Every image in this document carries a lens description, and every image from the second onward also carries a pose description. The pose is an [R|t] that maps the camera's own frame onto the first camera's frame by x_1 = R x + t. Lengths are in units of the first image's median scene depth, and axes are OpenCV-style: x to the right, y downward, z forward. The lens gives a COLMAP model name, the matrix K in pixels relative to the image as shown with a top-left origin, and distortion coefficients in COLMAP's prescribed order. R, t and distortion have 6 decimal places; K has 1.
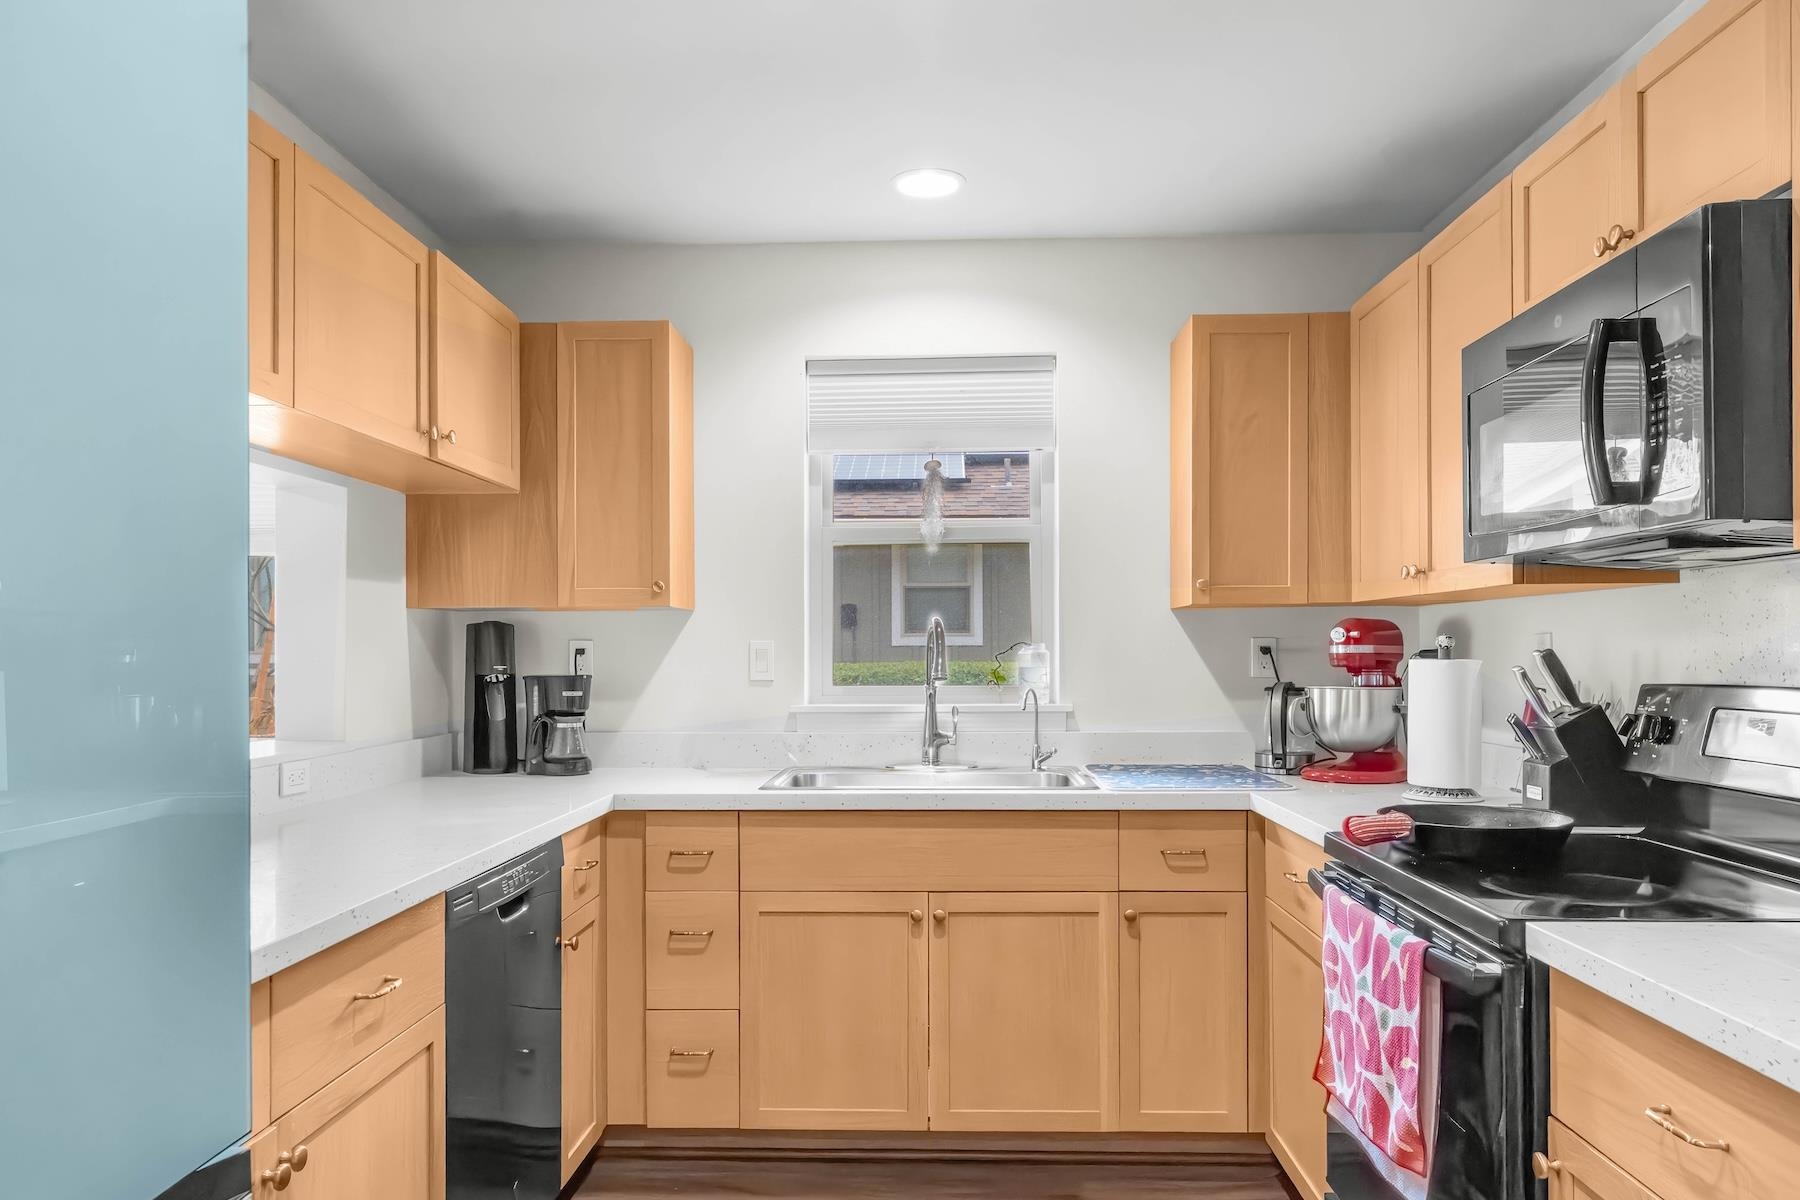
lens RADIAL K [[1306.3, 0, 897.5], [0, 1306.3, 650.3], [0, 0, 1]] dist [-0.004351, -0.001363]
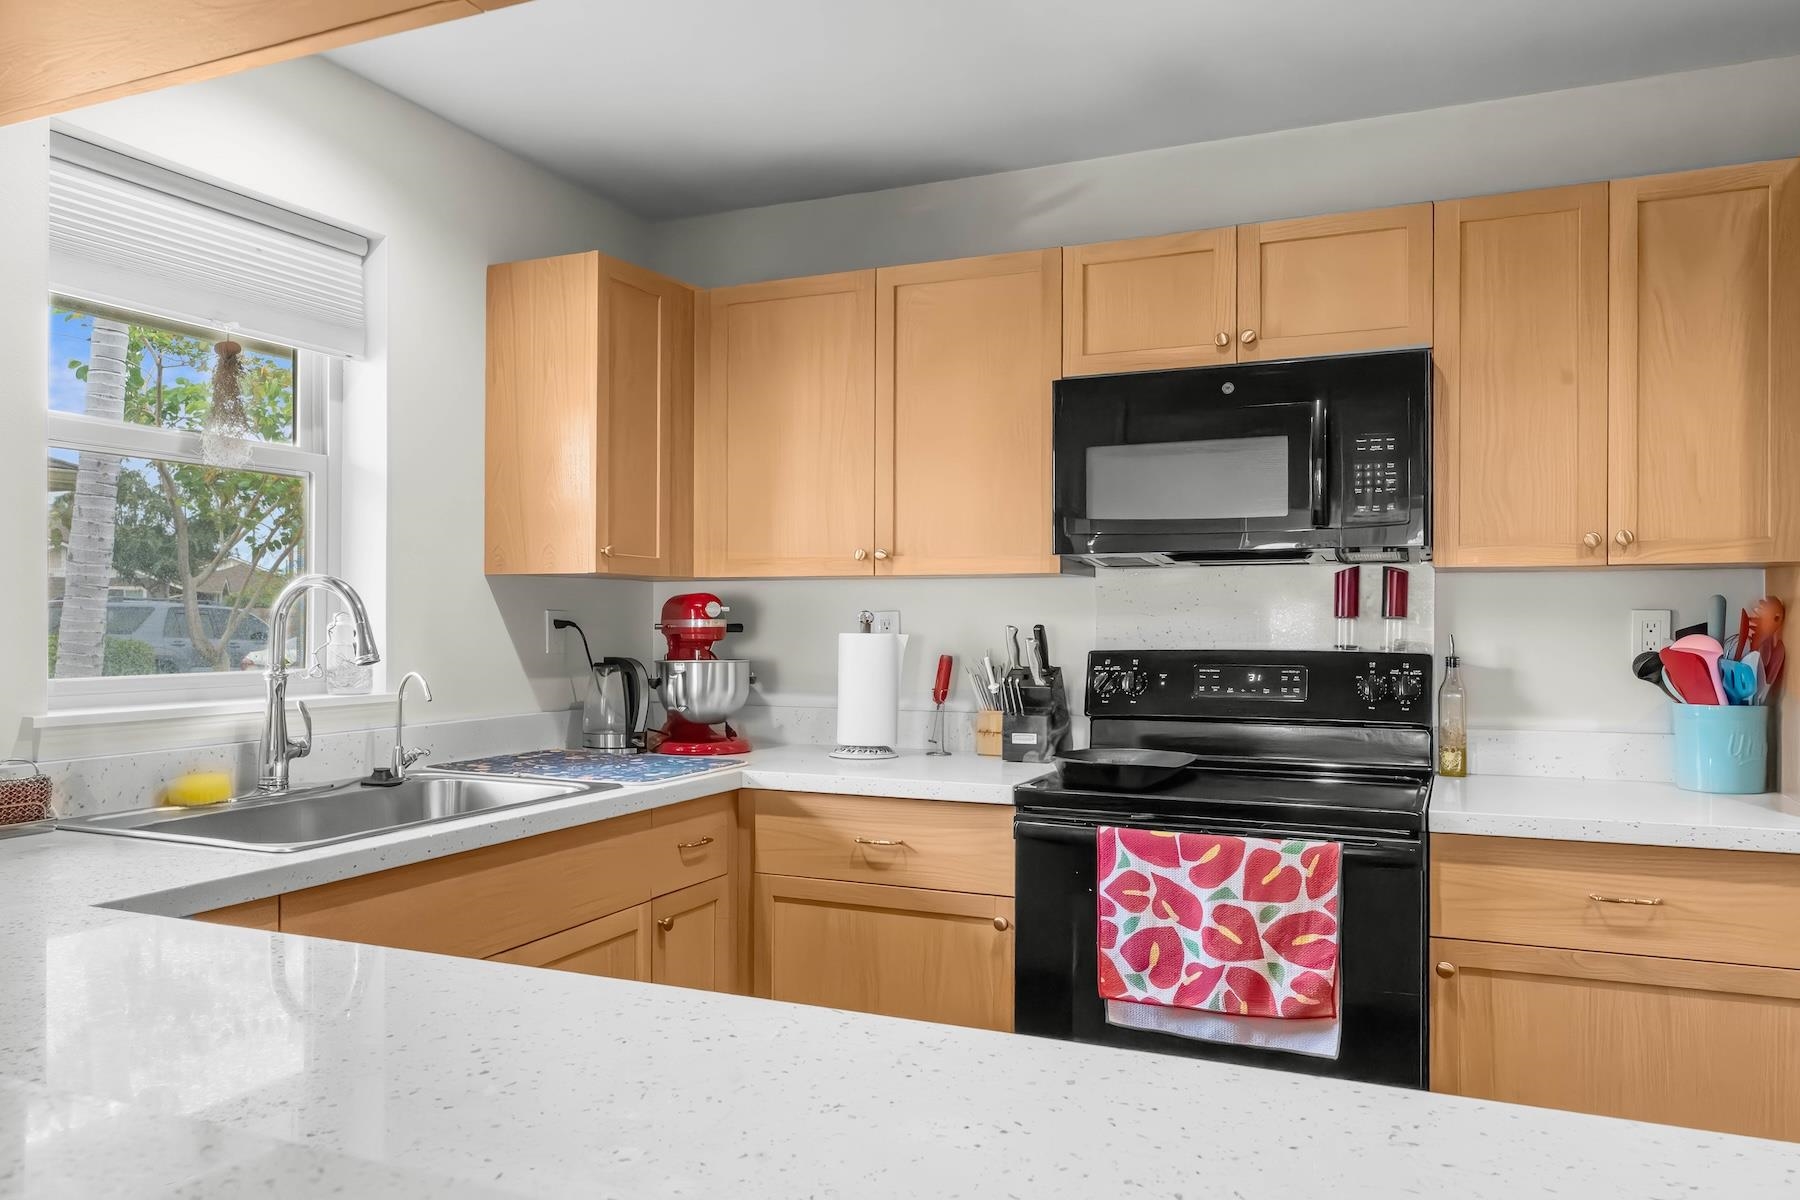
lens RADIAL K [[1272.5, 0, 900.0], [0, 1272.5, 600.0], [0, 0, 1]] dist [-0.003464, -0.001345]
pose [[0.369905, 0.023095, 0.928783, -0.508178], [-0.005189, 0.999727, -0.022792, 0.003069], [-0.929055, 0.003612, 0.369923, 0.482003]]
